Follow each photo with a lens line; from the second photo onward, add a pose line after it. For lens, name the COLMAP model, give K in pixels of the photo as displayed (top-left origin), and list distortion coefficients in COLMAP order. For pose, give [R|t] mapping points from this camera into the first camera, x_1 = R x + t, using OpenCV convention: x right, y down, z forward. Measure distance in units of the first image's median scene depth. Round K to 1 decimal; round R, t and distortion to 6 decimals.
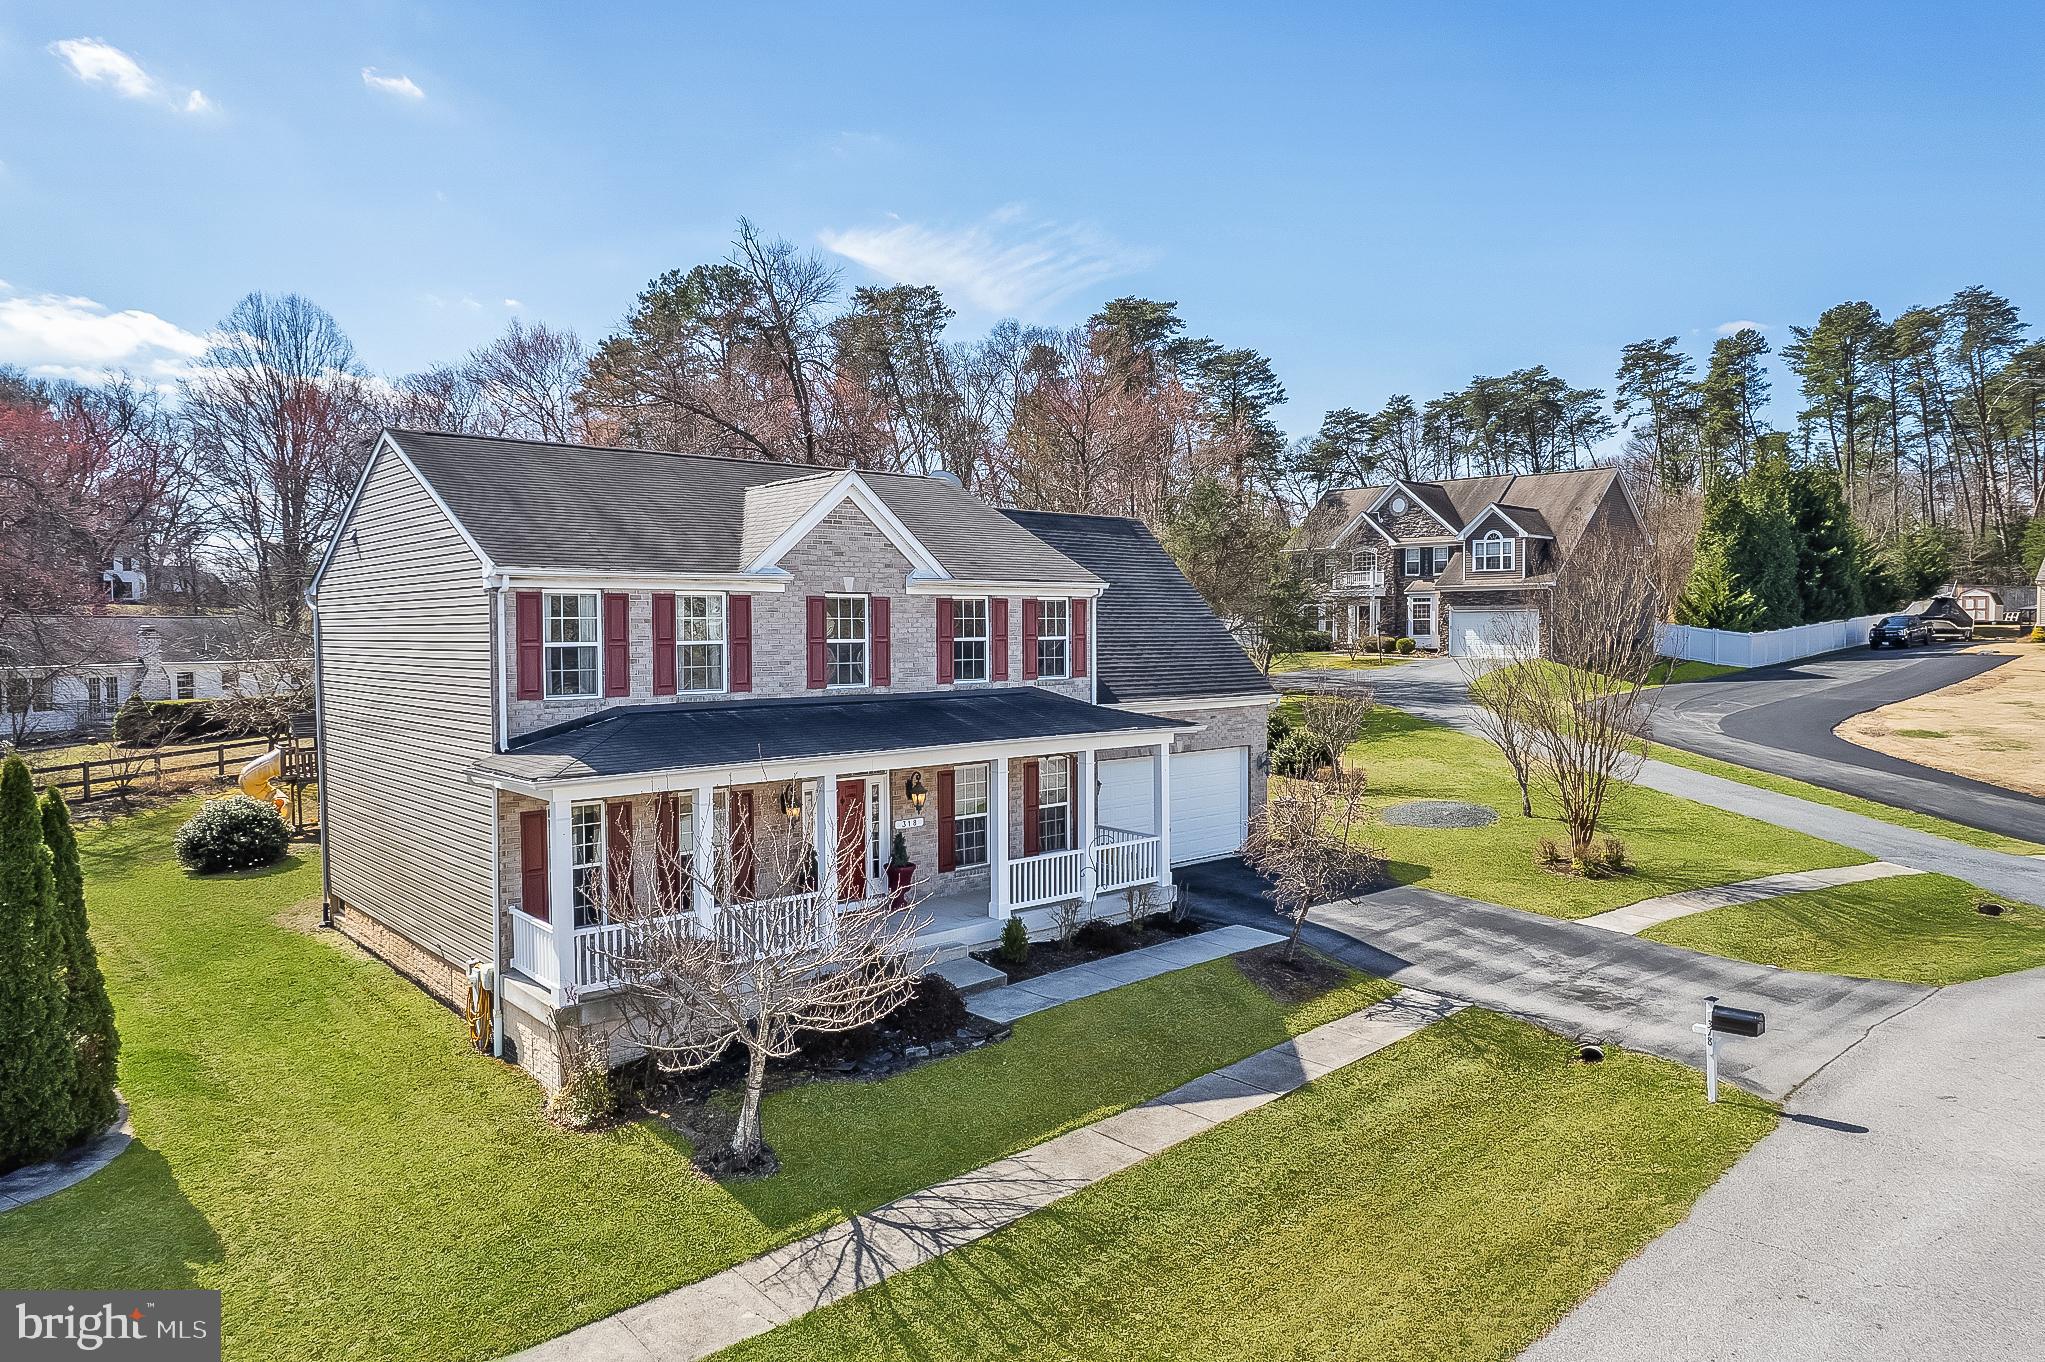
lens RADIAL K [[1291.8, 0, 994.7], [0, 1291.8, 694.1], [0, 0, 1]] dist [-0.057929, 0.040113]
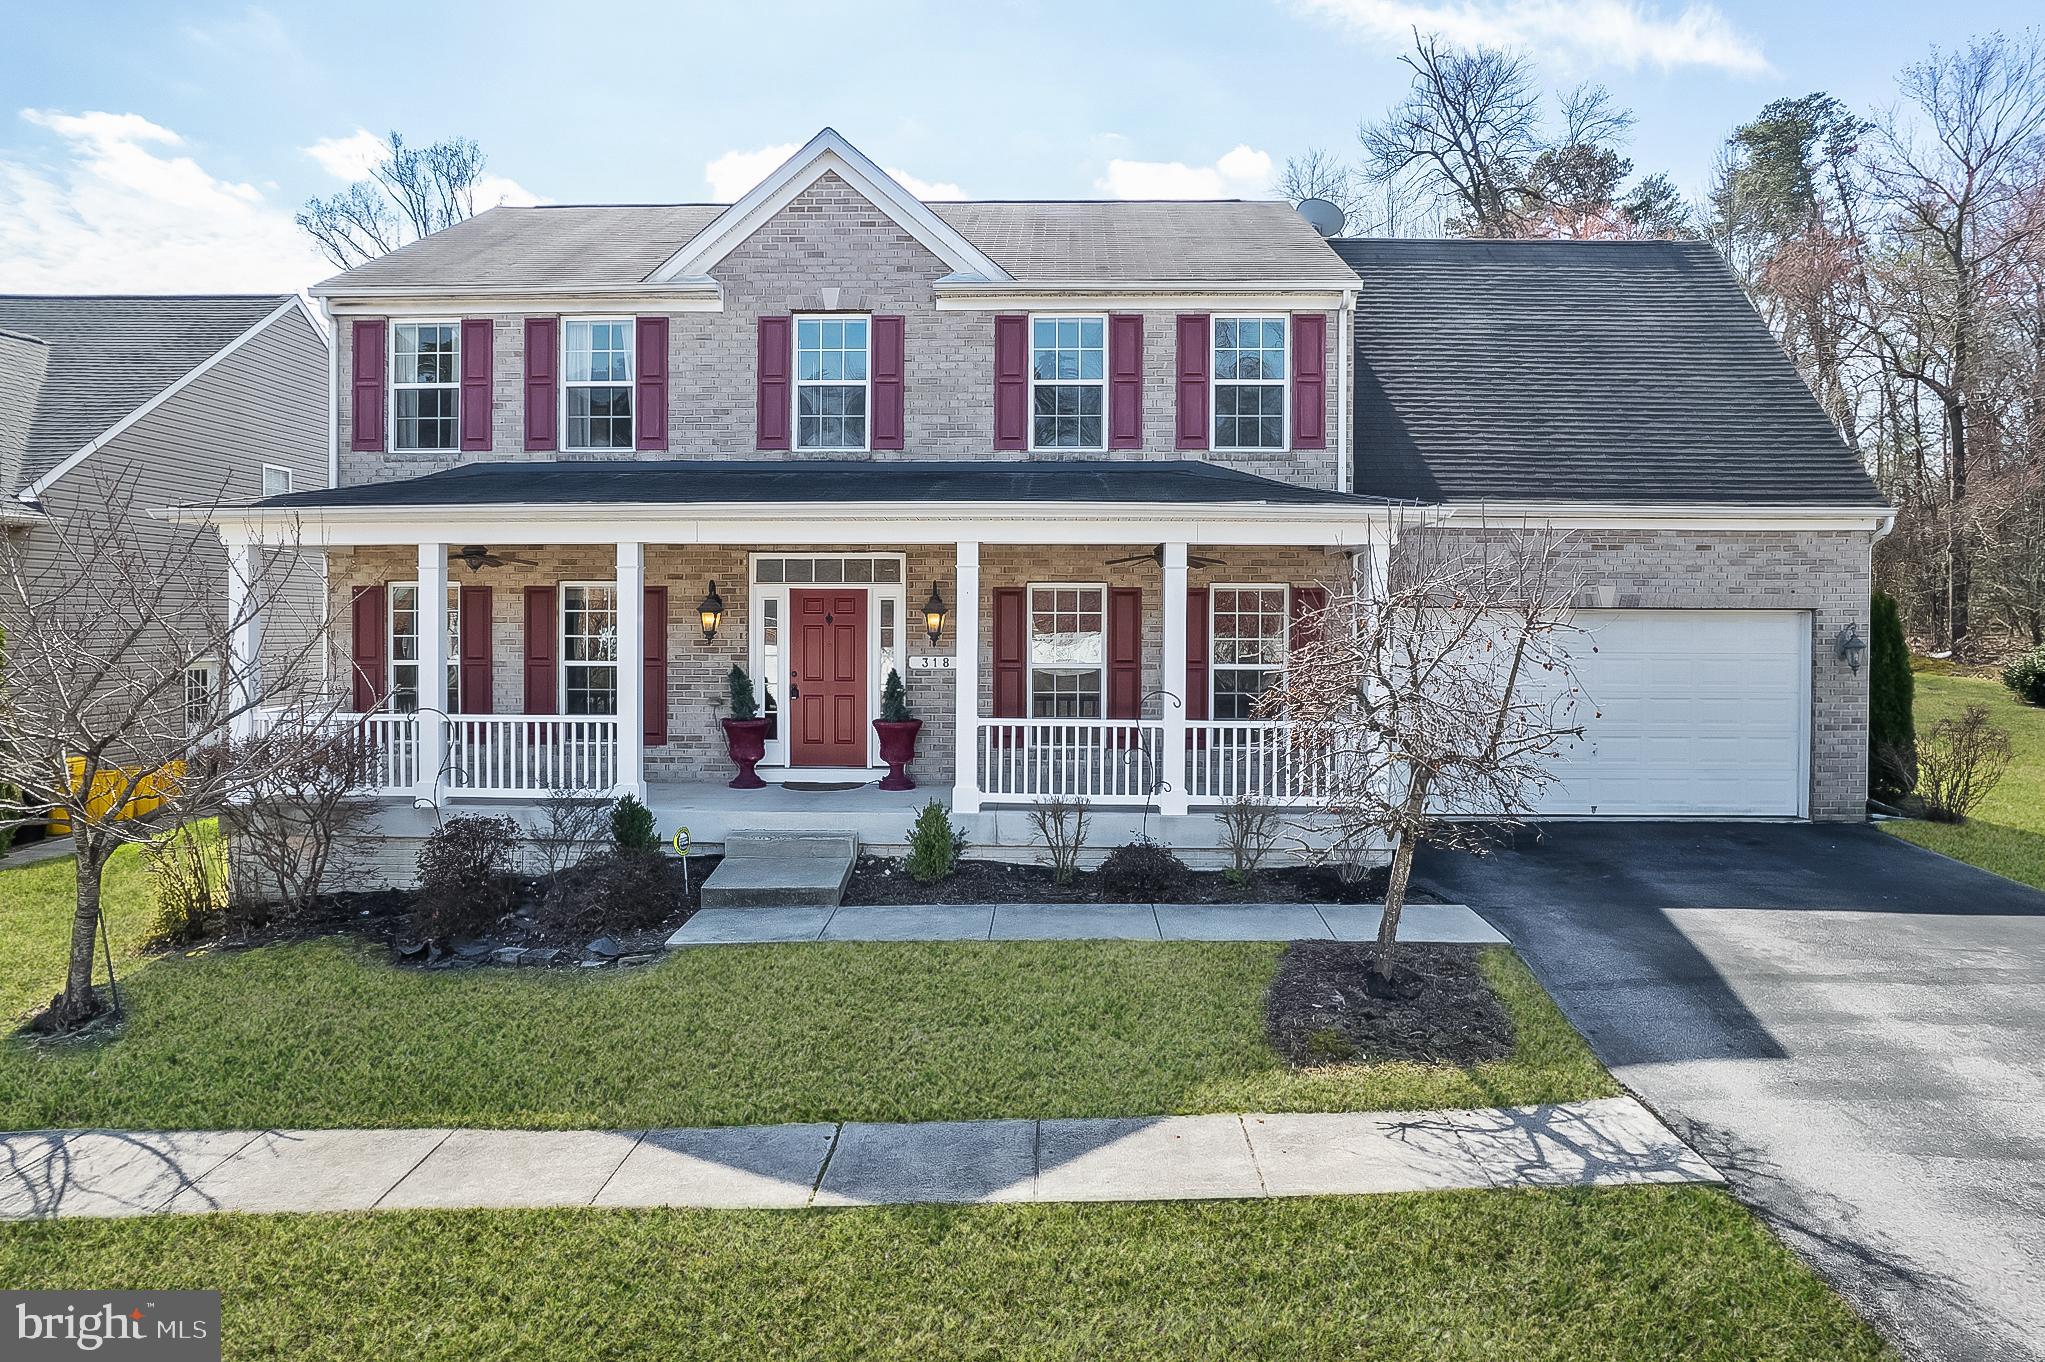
lens RADIAL K [[1291.8, 0, 1012.7], [0, 1291.8, 674.0], [0, 0, 1]] dist [-0.057929, 0.040113]
pose [[0.732386, 0.034012, -0.680040, 0.444575], [-0.044447, 0.999010, 0.002097, 0.112370], [0.679438, 0.028690, 0.733172, 0.600767]]
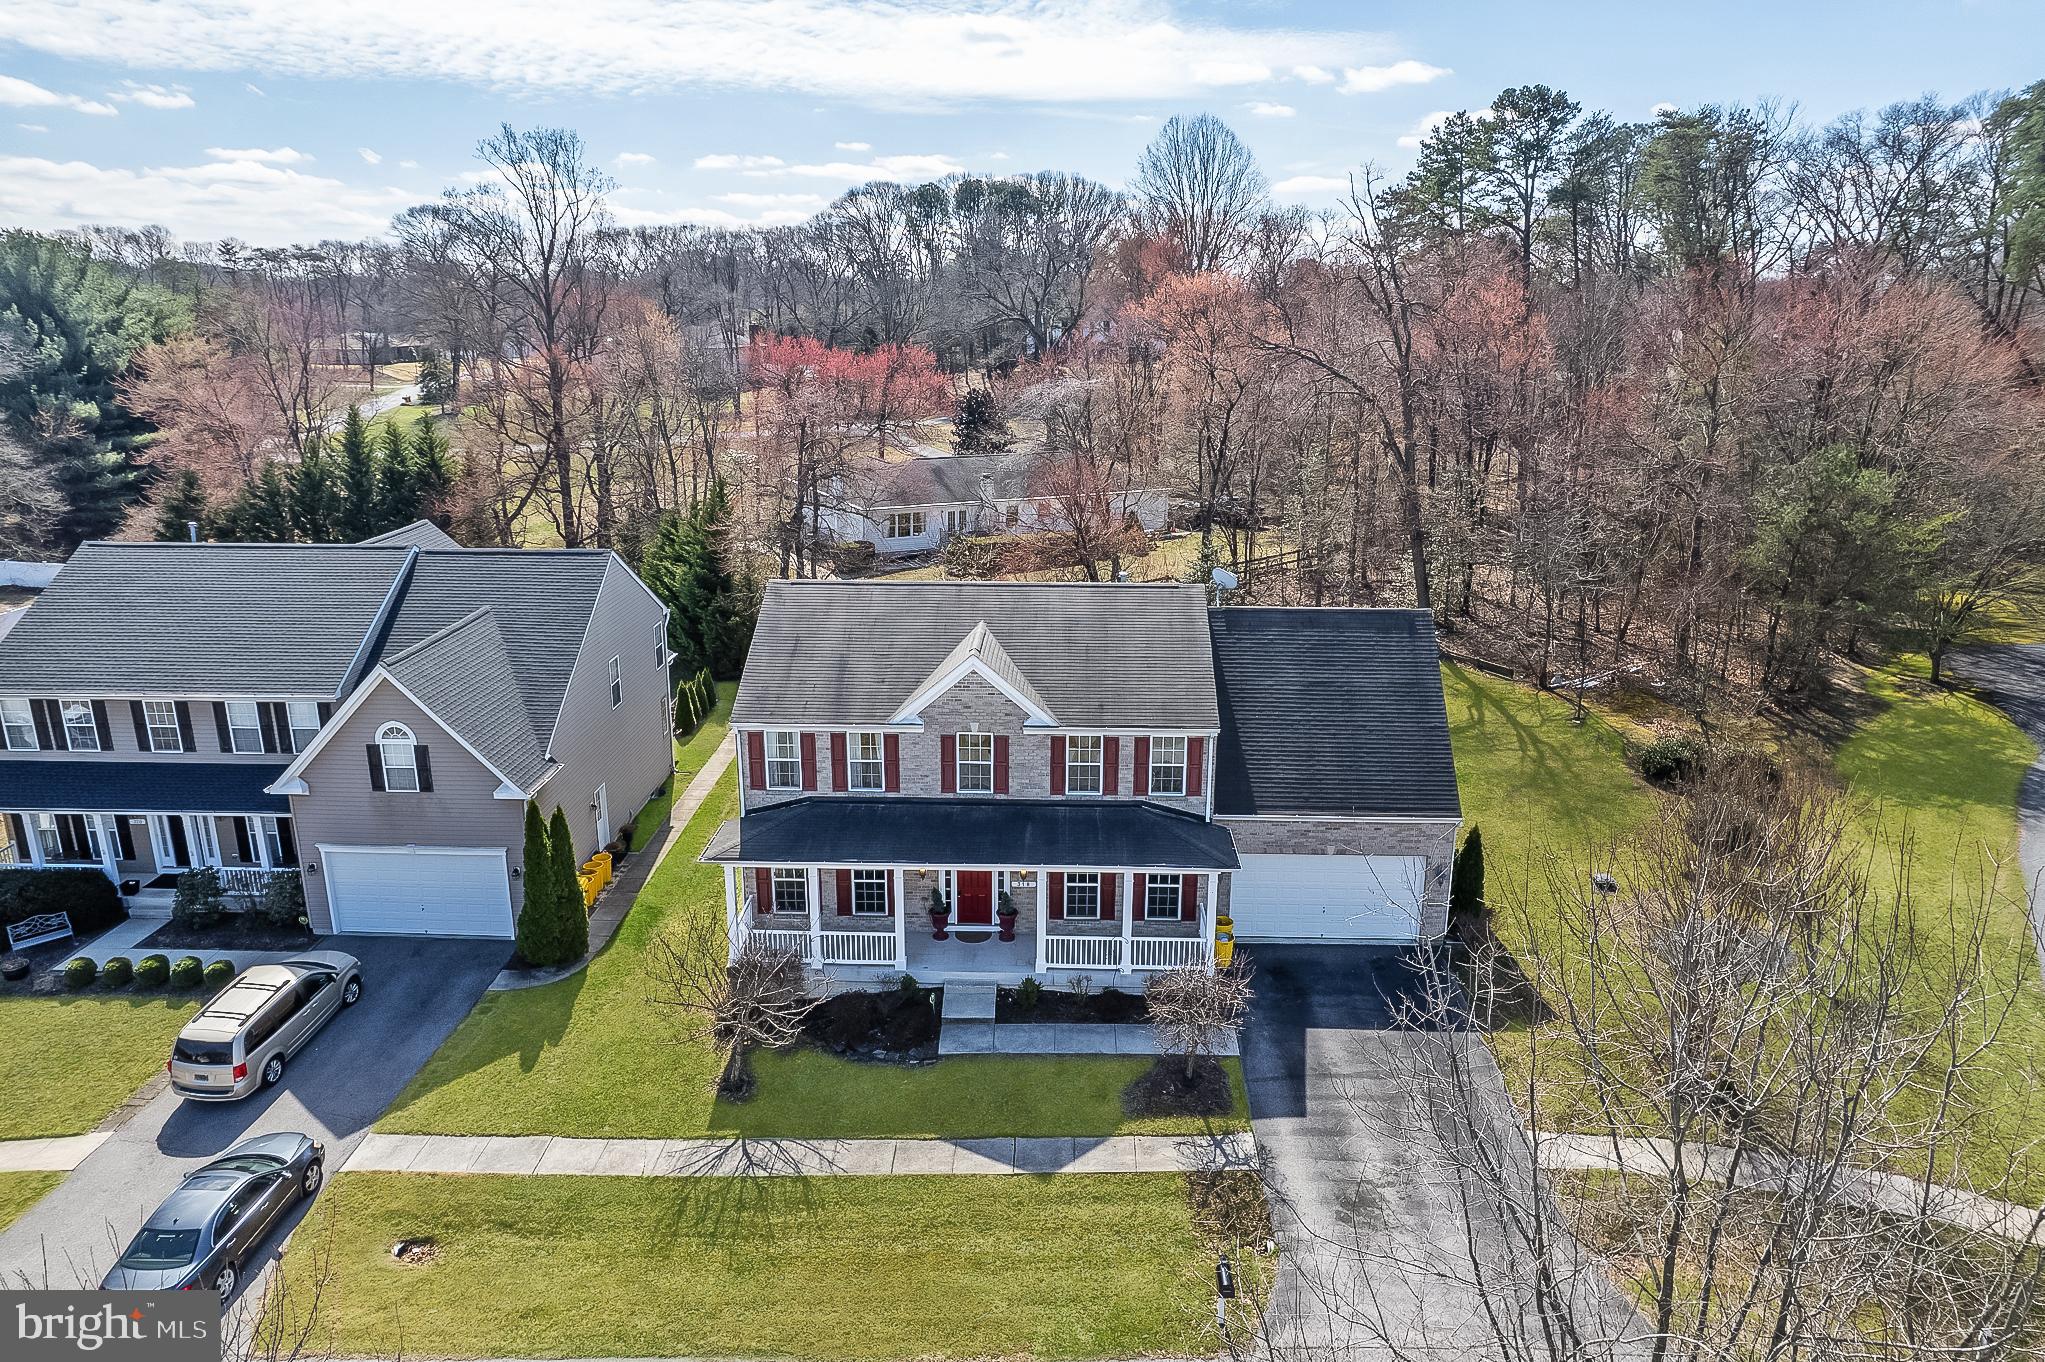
lens RADIAL K [[1291.8, 0, 1023.0], [0, 1291.8, 683.1], [0, 0, 1]] dist [-0.057929, 0.040113]
pose [[0.734959, 0.195213, -0.649405, 0.909170], [-0.043195, 0.969200, 0.242459, -0.514479], [0.676735, -0.150146, 0.720754, -0.011702]]
